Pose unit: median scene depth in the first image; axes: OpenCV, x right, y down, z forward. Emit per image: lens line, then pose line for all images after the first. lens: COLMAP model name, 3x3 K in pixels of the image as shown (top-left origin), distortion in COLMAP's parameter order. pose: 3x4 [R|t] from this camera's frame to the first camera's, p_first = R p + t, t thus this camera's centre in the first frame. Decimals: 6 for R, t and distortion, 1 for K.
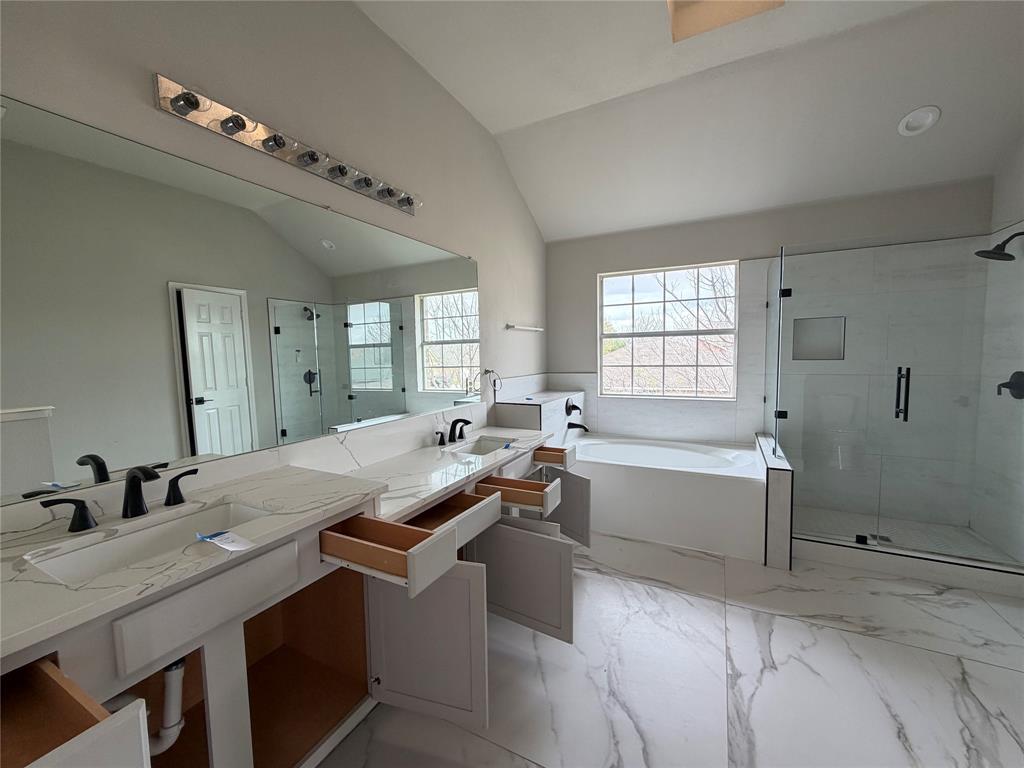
lens RADIAL K [[408.7, 0, 507.8], [0, 408.7, 382.6], [0, 0, 1]] dist [-0.002060, 0.000394]
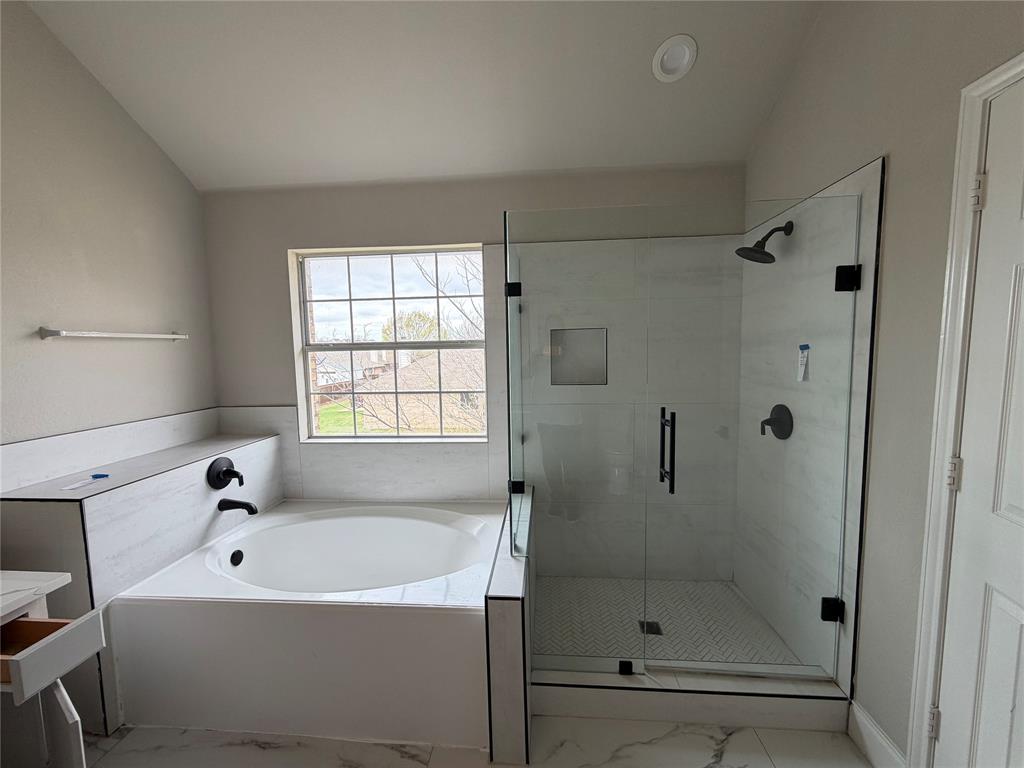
lens RADIAL K [[408.7, 0, 511.0], [0, 408.7, 383.6], [0, 0, 1]] dist [-0.002060, 0.000394]
pose [[0.919920, -0.030926, 0.390885, 0.363891], [0.030344, 0.999510, 0.007666, -0.070163], [-0.390930, 0.004809, 0.920408, 0.371714]]
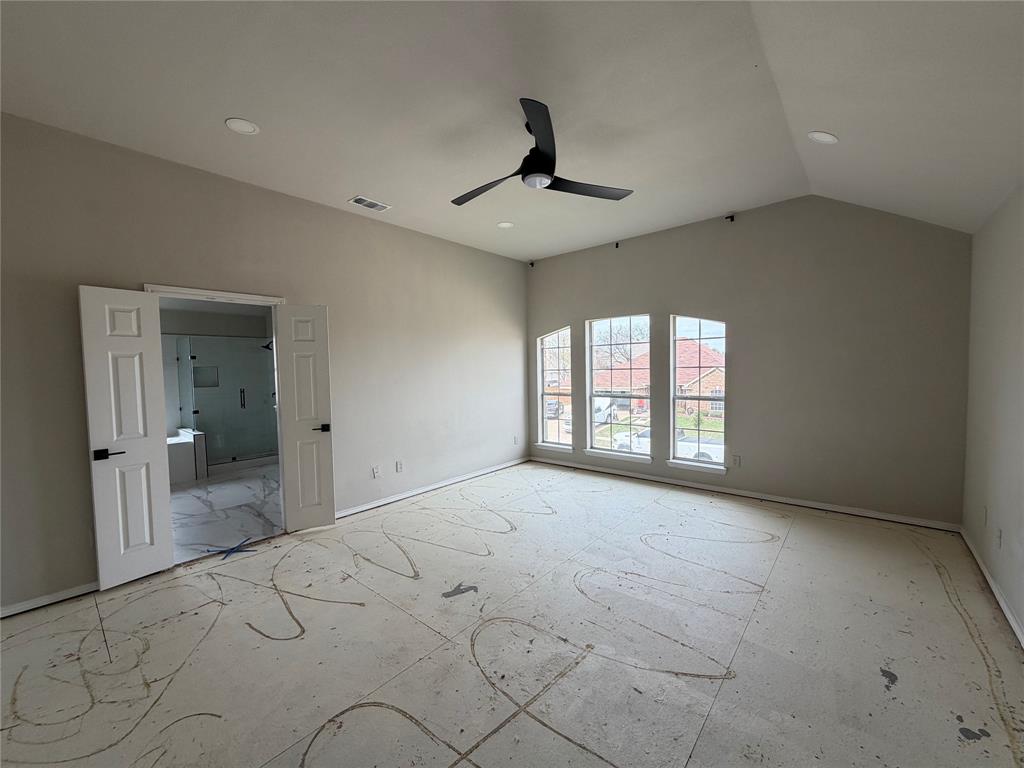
lens RADIAL K [[408.7, 0, 509.7], [0, 408.7, 384.0], [0, 0, 1]] dist [-0.002060, 0.000394]
pose [[0.230242, -0.027036, 0.972758, -0.930933], [0.092146, 0.995728, 0.005864, 0.059849], [-0.968761, 0.088285, 0.231750, -1.002806]]
